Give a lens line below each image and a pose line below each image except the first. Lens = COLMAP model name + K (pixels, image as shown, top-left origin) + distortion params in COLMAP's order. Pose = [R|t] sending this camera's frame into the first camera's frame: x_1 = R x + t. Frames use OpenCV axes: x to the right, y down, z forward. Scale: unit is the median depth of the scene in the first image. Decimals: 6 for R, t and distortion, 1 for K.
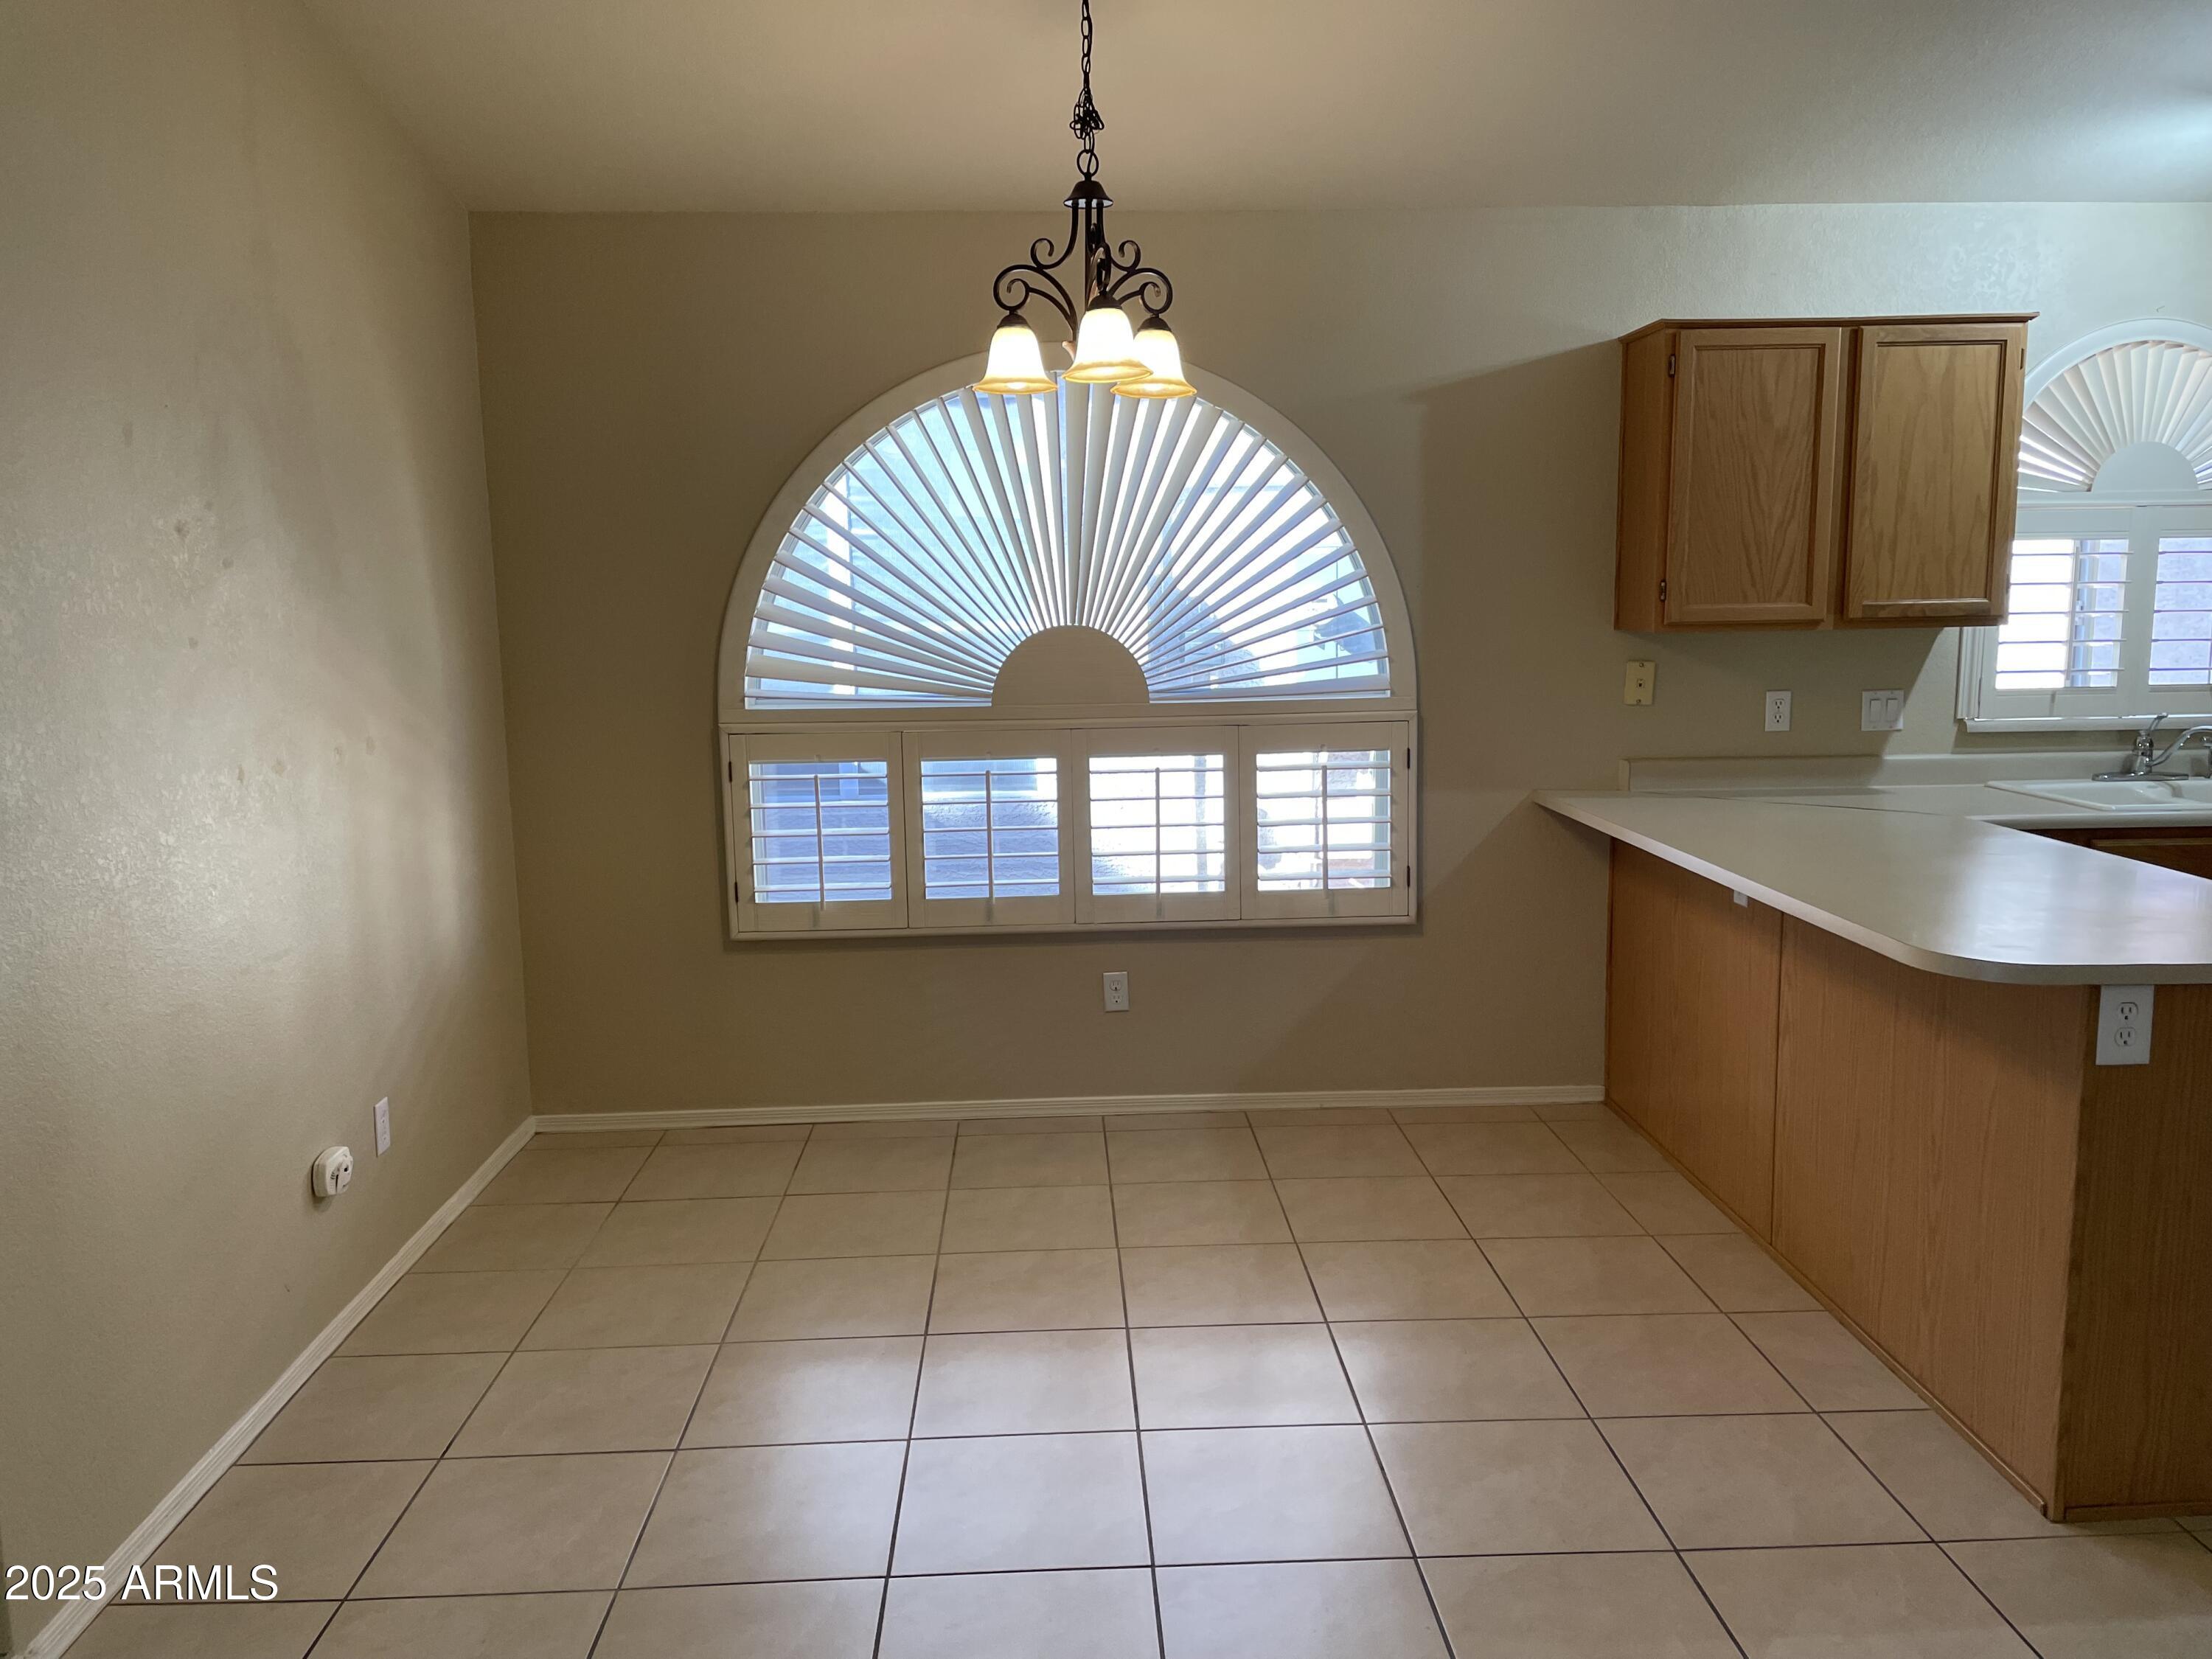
lens RADIAL K [[1640.6, 0, 1114.4], [0, 1640.6, 823.2], [0, 0, 1]] dist [0.094453, -0.118238]
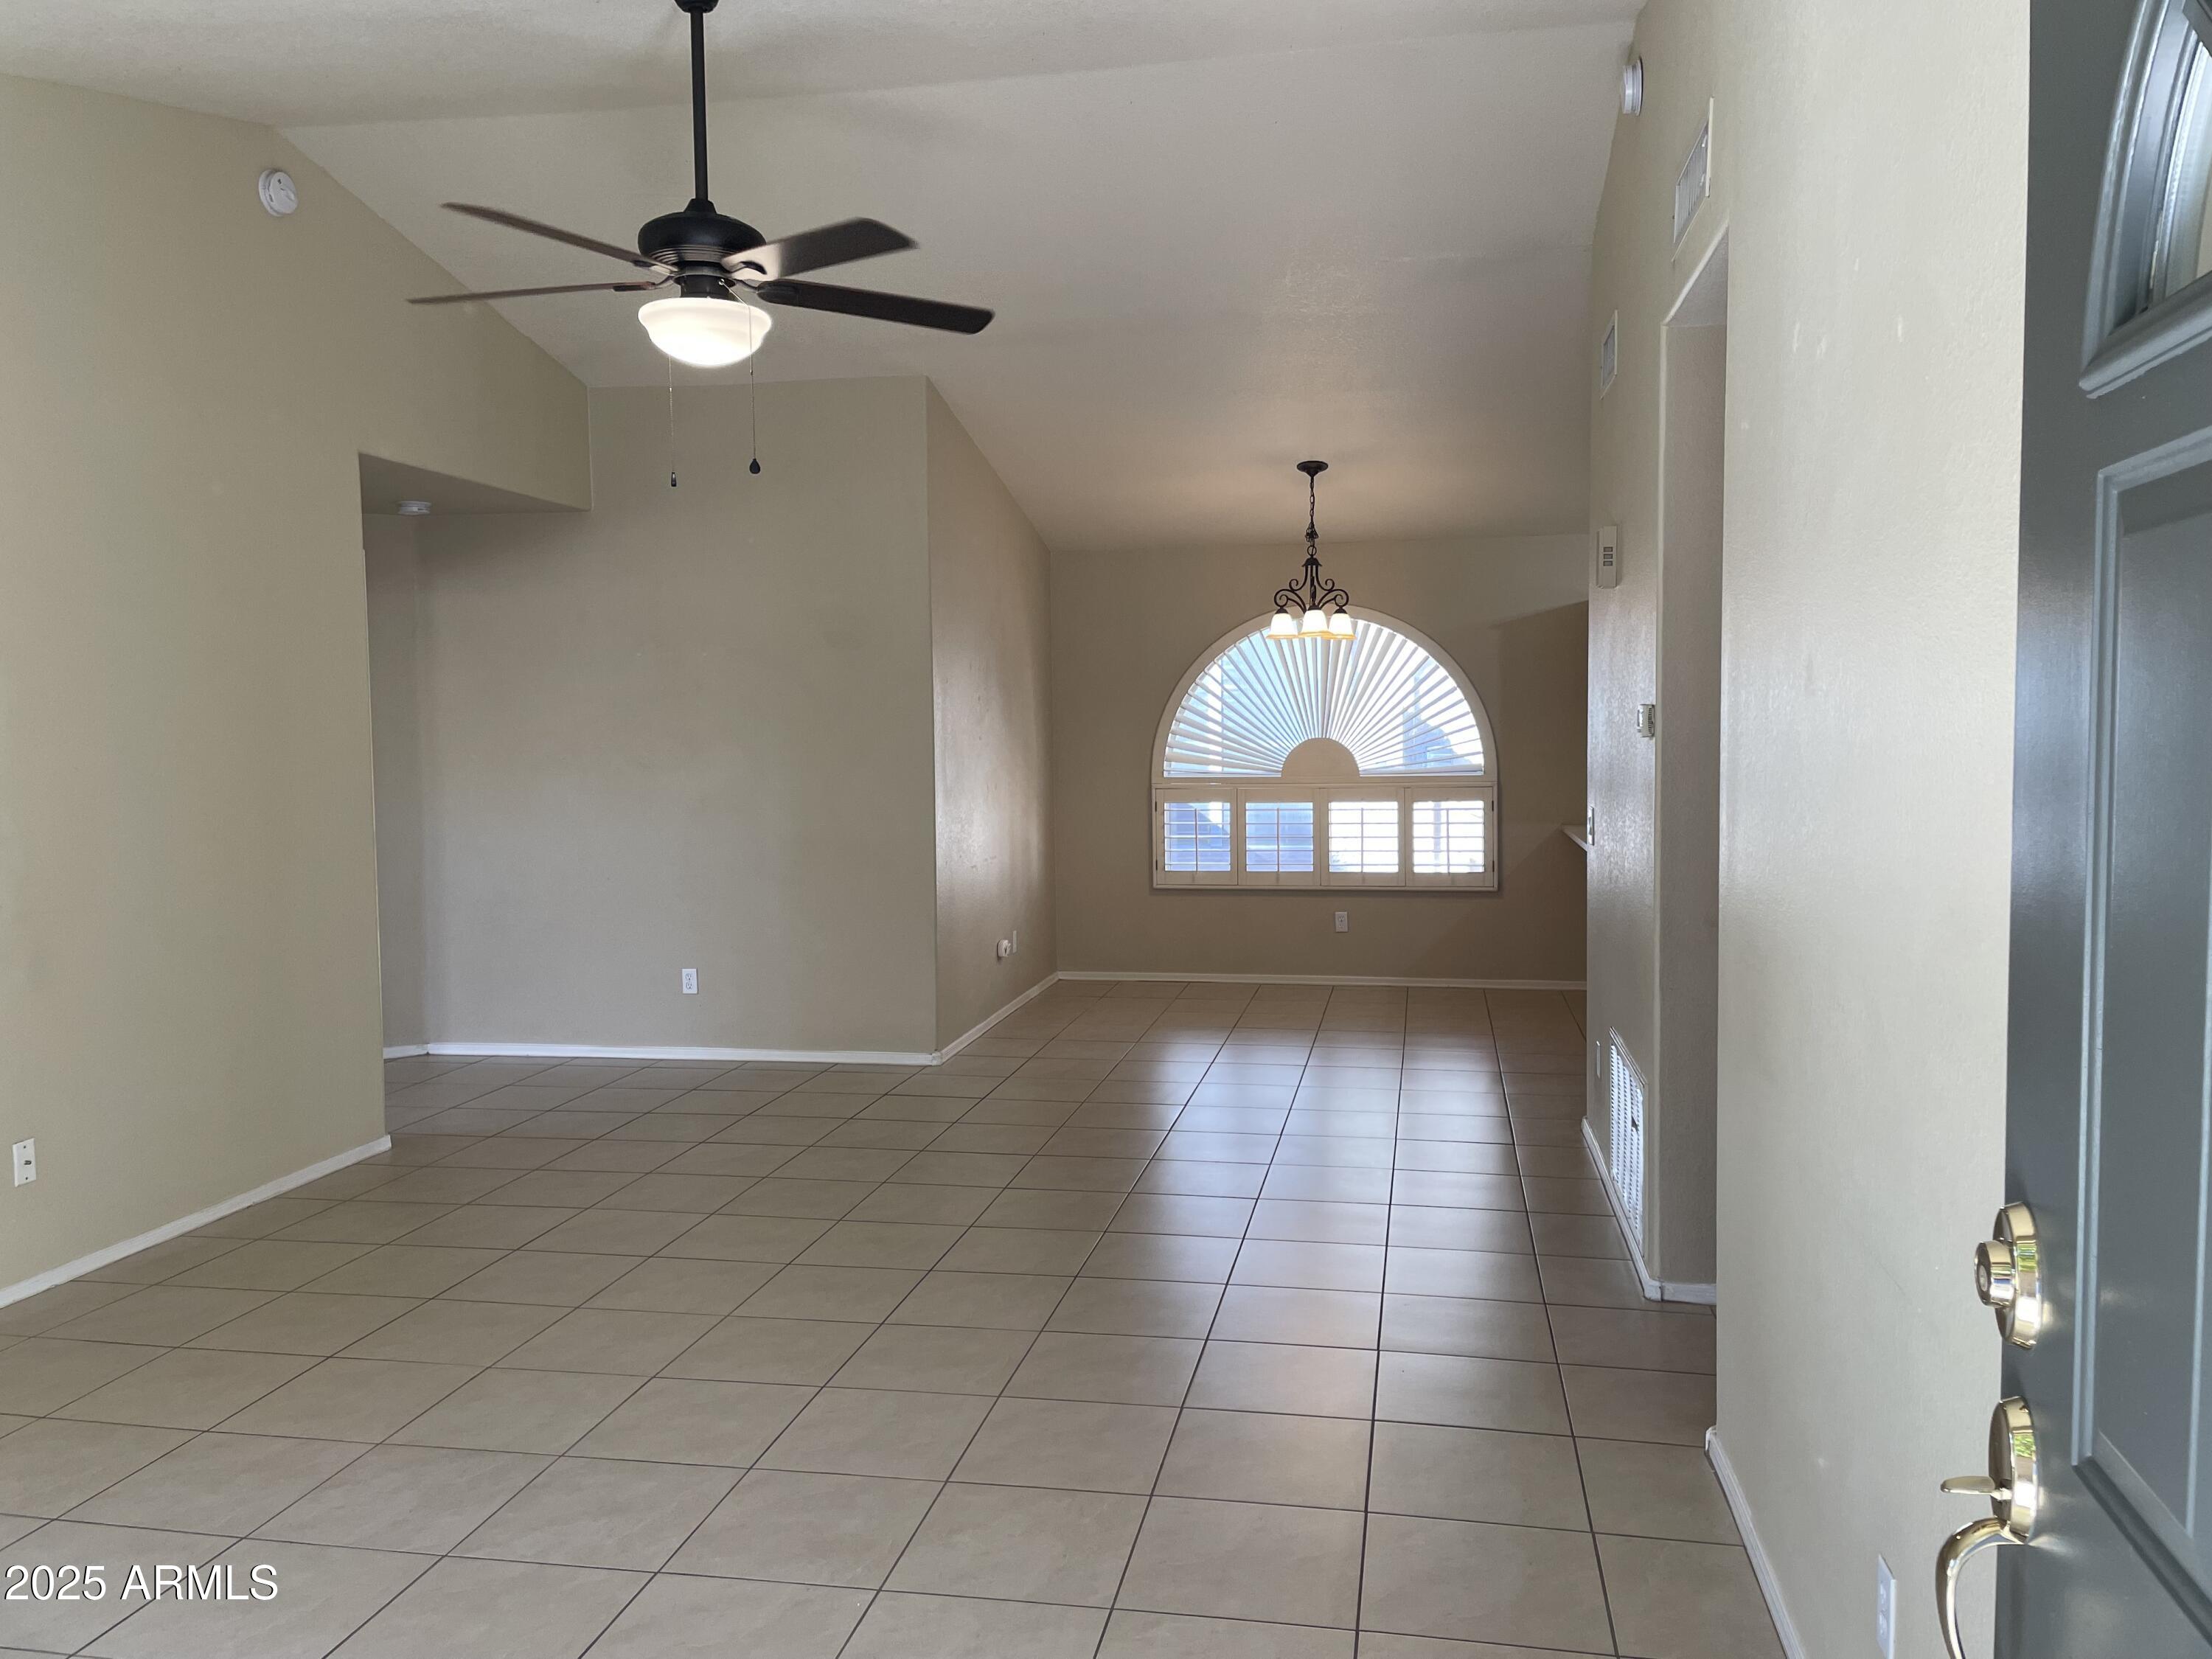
lens RADIAL K [[1640.6, 0, 1114.4], [0, 1640.6, 823.2], [0, 0, 1]] dist [0.094453, -0.118238]
pose [[0.973088, 0.017339, -0.229782, 0.193288], [-0.035764, 0.996446, -0.076263, 0.149248], [0.227643, 0.082429, 0.970250, -1.022875]]
